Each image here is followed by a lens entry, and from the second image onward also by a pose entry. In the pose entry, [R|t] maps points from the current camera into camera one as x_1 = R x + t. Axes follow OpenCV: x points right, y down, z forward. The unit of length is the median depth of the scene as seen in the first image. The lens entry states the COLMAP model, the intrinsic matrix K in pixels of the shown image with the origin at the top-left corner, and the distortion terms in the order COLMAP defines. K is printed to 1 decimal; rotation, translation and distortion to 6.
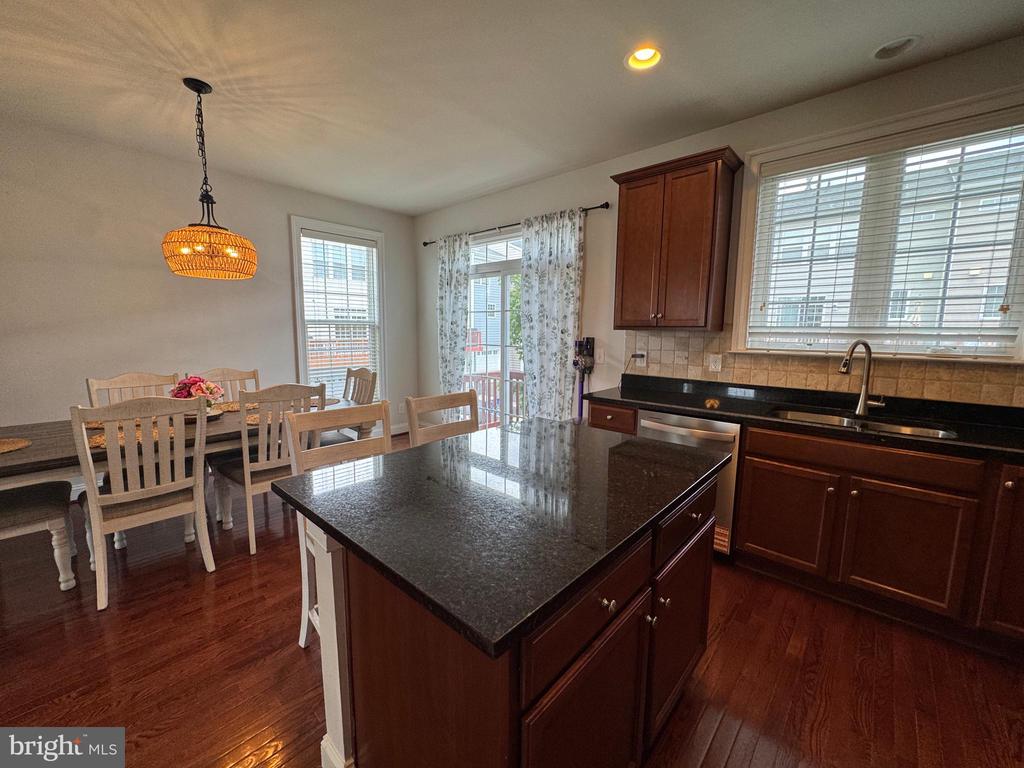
lens RADIAL K [[410.3, 0, 510.7], [0, 410.3, 380.7], [0, 0, 1]] dist [-0.000031, -0.000092]
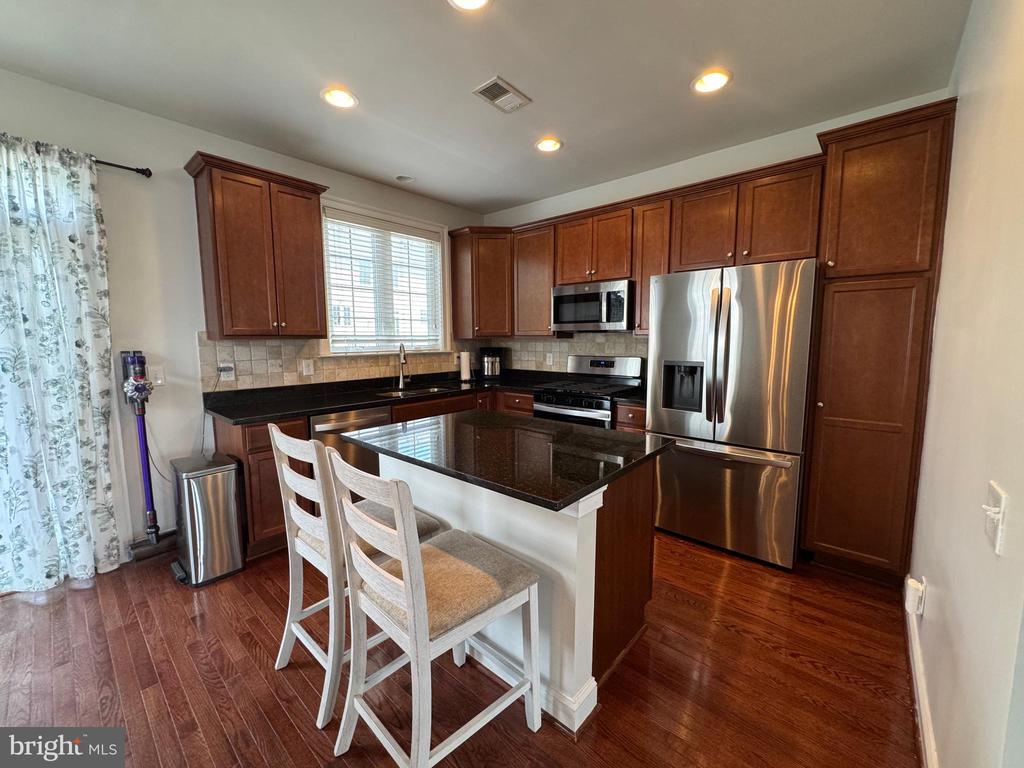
lens RADIAL K [[410.3, 0, 510.7], [0, 410.3, 380.7], [0, 0, 1]] dist [-0.000031, -0.000092]
pose [[-0.015987, -0.113467, 0.993413, -0.607522], [0.129665, 0.984915, 0.114583, -0.061408], [-0.991429, 0.130642, -0.001033, 0.433233]]
